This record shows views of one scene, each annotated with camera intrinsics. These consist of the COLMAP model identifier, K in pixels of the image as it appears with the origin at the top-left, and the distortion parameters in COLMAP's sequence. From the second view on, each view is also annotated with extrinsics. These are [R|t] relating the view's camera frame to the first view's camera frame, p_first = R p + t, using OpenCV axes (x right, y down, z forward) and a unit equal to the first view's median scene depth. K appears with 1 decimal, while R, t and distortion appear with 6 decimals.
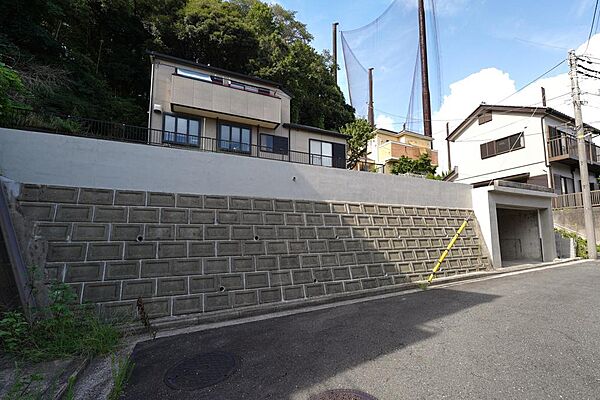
lens RADIAL K [[287.0, 0, 317.3], [0, 287.0, 212.2], [0, 0, 1]] dist [-0.000693, -0.000154]
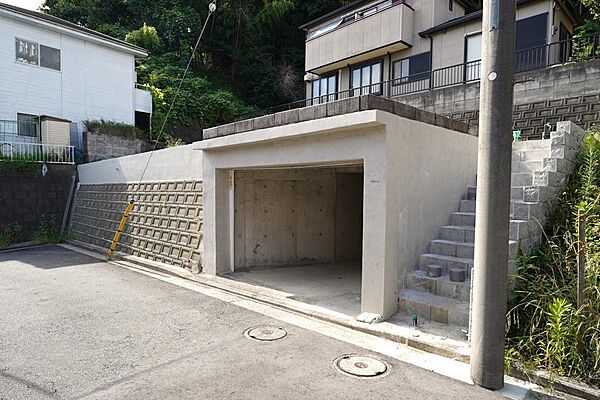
lens RADIAL K [[364.0, 0, 298.5], [0, 364.0, 205.6], [0, 0, 1]] dist [-0.002105, -0.000198]
pose [[0.289967, 0.055240, -0.955441, 1.017415], [0.089451, 0.992398, 0.084524, -0.002463], [0.952847, -0.109974, 0.282821, 0.686574]]
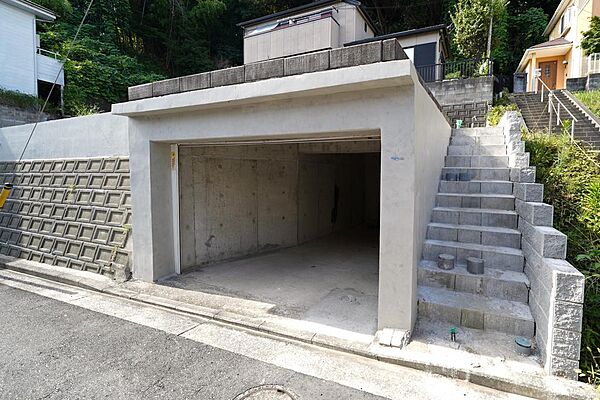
lens RADIAL K [[276.9, 0, 344.4], [0, 276.9, 186.2], [0, 0, 1]] dist [-0.003682, 0.000720]
pose [[0.630687, 0.054836, -0.774098, 0.837111], [0.065330, 0.990208, 0.123371, 0.003139], [0.773283, -0.128380, 0.620929, 0.698462]]
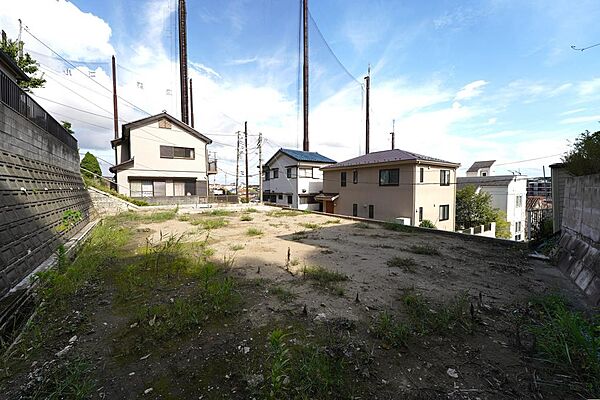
lens RADIAL K [[241.7, 0, 298.1], [0, 241.7, 198.9], [0, 0, 1]] dist [-0.002597, 0.000060]
pose [[-0.132822, -0.038382, 0.990396, -0.808717], [-0.105592, 0.994111, 0.024365, -0.151711], [-0.985499, -0.101342, -0.136093, 0.856787]]
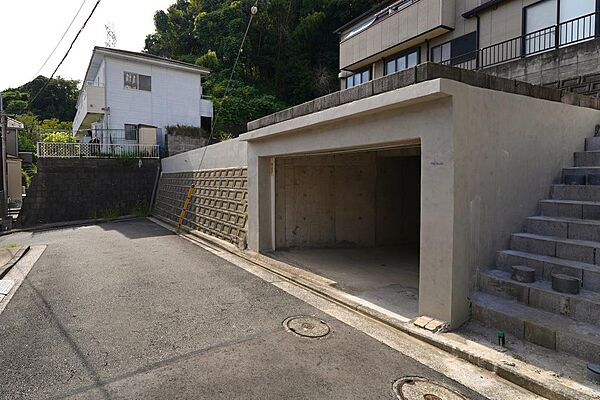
lens RADIAL K [[293.7, 0, 230.2], [0, 293.7, 182.8], [0, 0, 1]] dist [-0.002889, 0.000113]
pose [[-0.040395, 0.036298, -0.998524, 0.950353], [0.111691, 0.993241, 0.031588, -0.000156], [0.992922, -0.110250, -0.044176, 0.698690]]
